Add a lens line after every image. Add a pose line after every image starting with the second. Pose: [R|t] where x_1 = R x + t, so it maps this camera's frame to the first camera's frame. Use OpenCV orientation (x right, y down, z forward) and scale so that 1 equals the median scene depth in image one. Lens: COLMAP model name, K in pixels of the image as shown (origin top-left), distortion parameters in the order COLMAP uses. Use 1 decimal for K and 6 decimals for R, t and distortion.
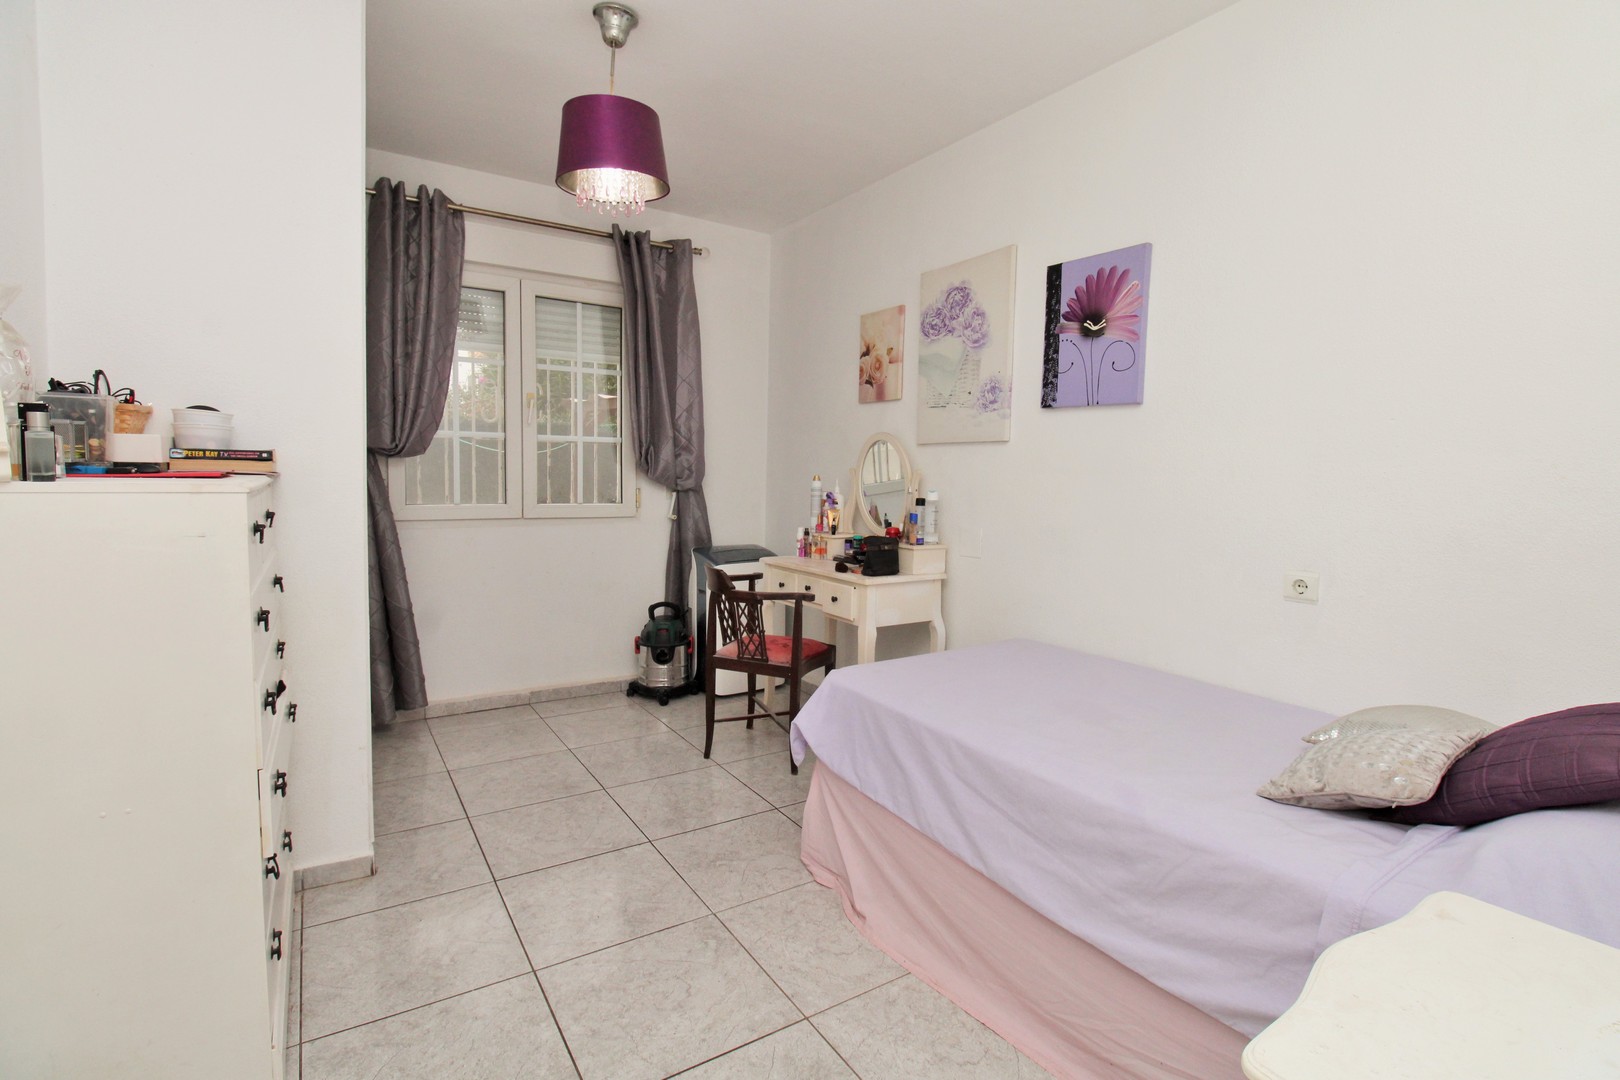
lens RADIAL K [[750.9, 0, 808.5], [0, 750.9, 524.9], [0, 0, 1]] dist [-0.001503, -0.011213]
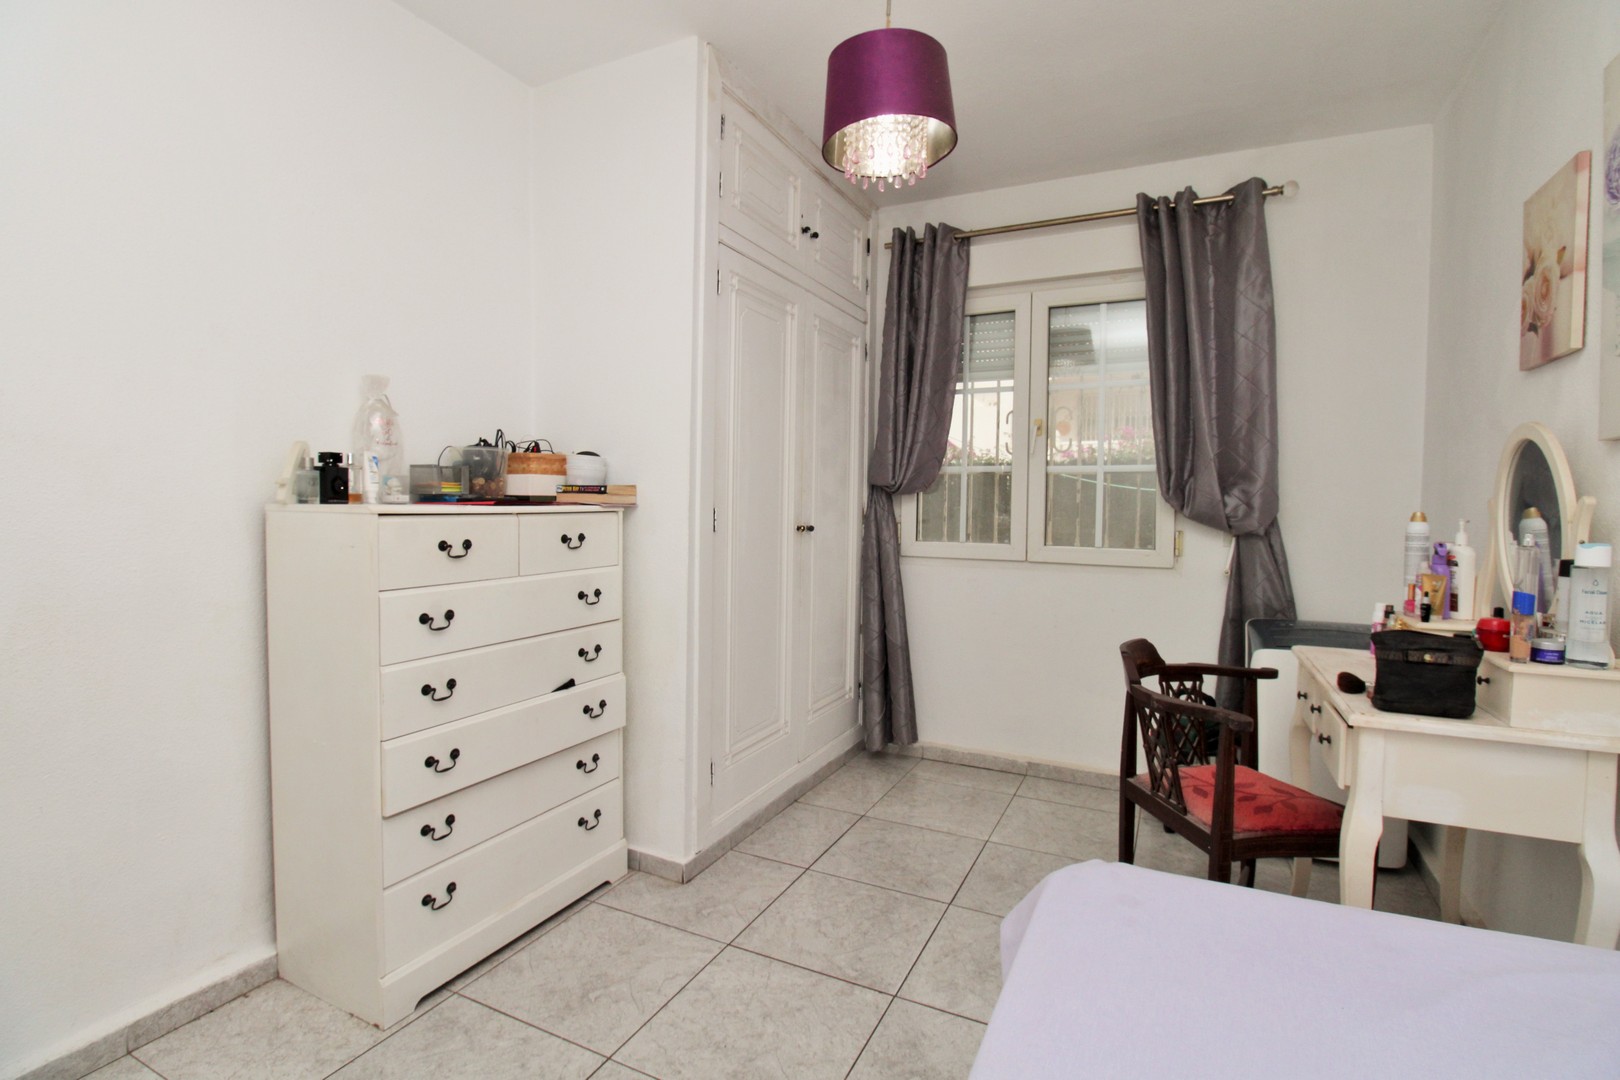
lens RADIAL K [[750.9, 0, 808.5], [0, 750.9, 524.9], [0, 0, 1]] dist [-0.001503, -0.011213]
pose [[0.531134, 0.014447, -0.847165, 0.241591], [-0.064264, 0.997661, -0.023277, -0.014752], [0.844847, 0.066806, 0.530820, 0.330551]]
